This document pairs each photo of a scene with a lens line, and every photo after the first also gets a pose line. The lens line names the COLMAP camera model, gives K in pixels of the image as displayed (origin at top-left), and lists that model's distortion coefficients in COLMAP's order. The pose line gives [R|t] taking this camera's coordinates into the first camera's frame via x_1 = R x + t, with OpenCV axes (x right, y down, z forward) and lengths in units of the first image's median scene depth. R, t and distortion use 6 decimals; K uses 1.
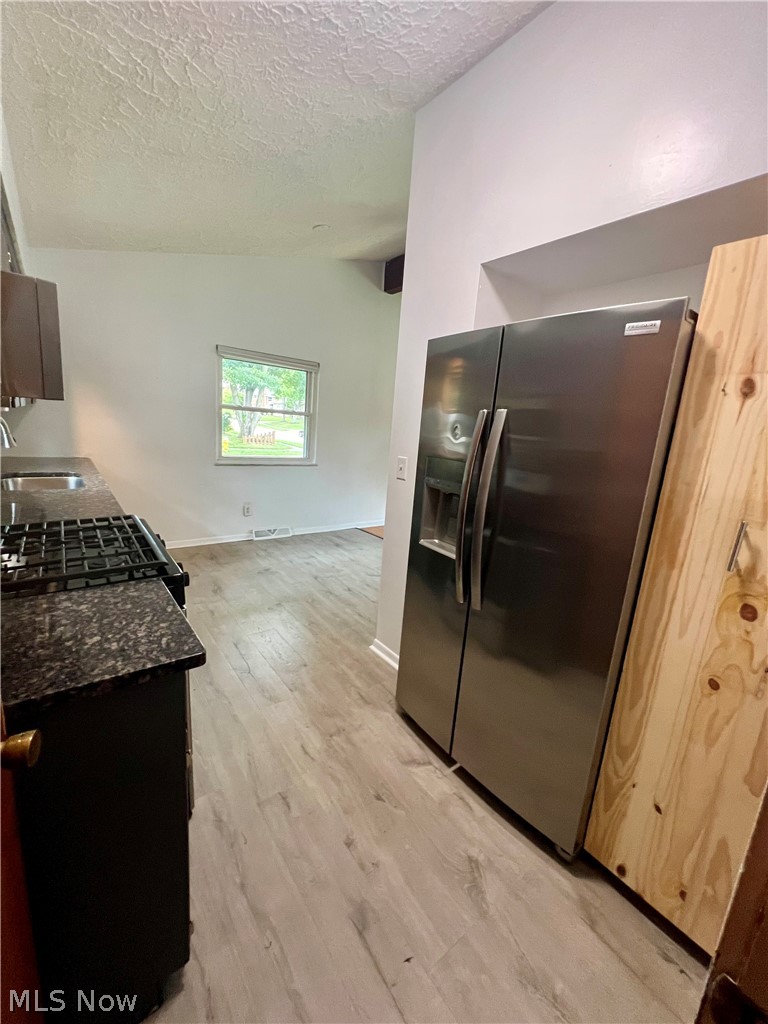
lens RADIAL K [[408.8, 0, 383.7], [0, 408.8, 511.4], [0, 0, 1]] dist [0.001833, -0.000353]
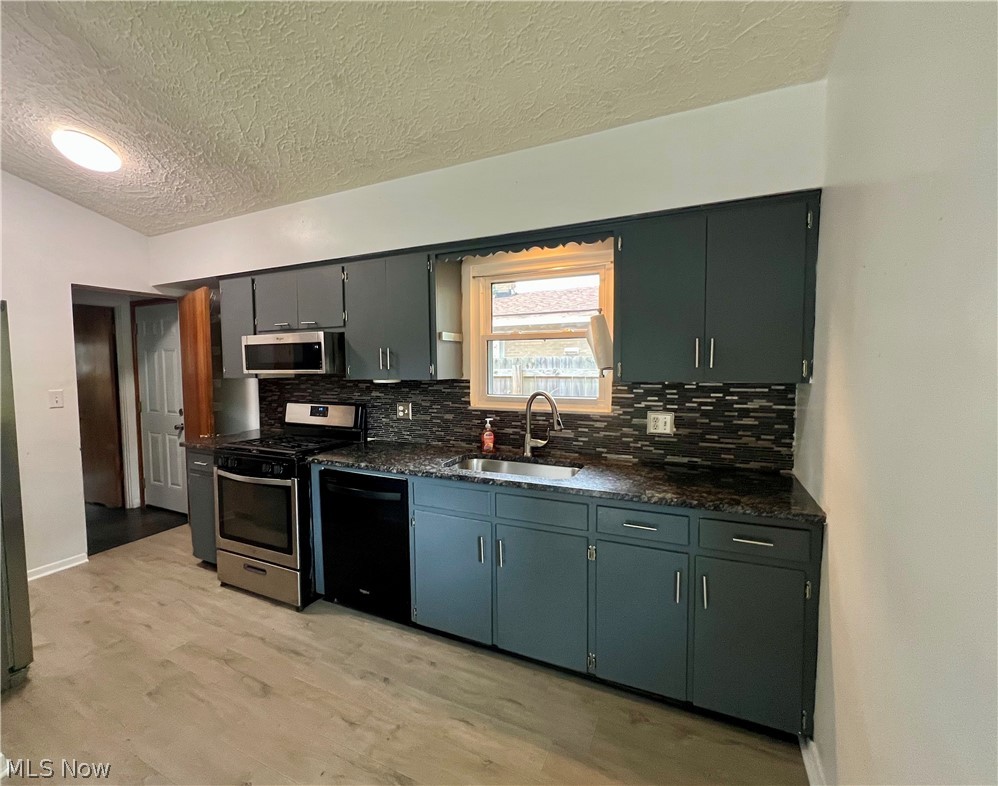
lens RADIAL K [[450.9, 0, 469.1], [0, 450.9, 392.3], [0, 0, 1]] dist [-0.001777, 0.000039]
pose [[-0.899265, -0.040590, -0.435516, -0.357766], [-0.147068, 0.965774, 0.213660, -0.459972], [0.411937, 0.256188, -0.874457, 1.942675]]
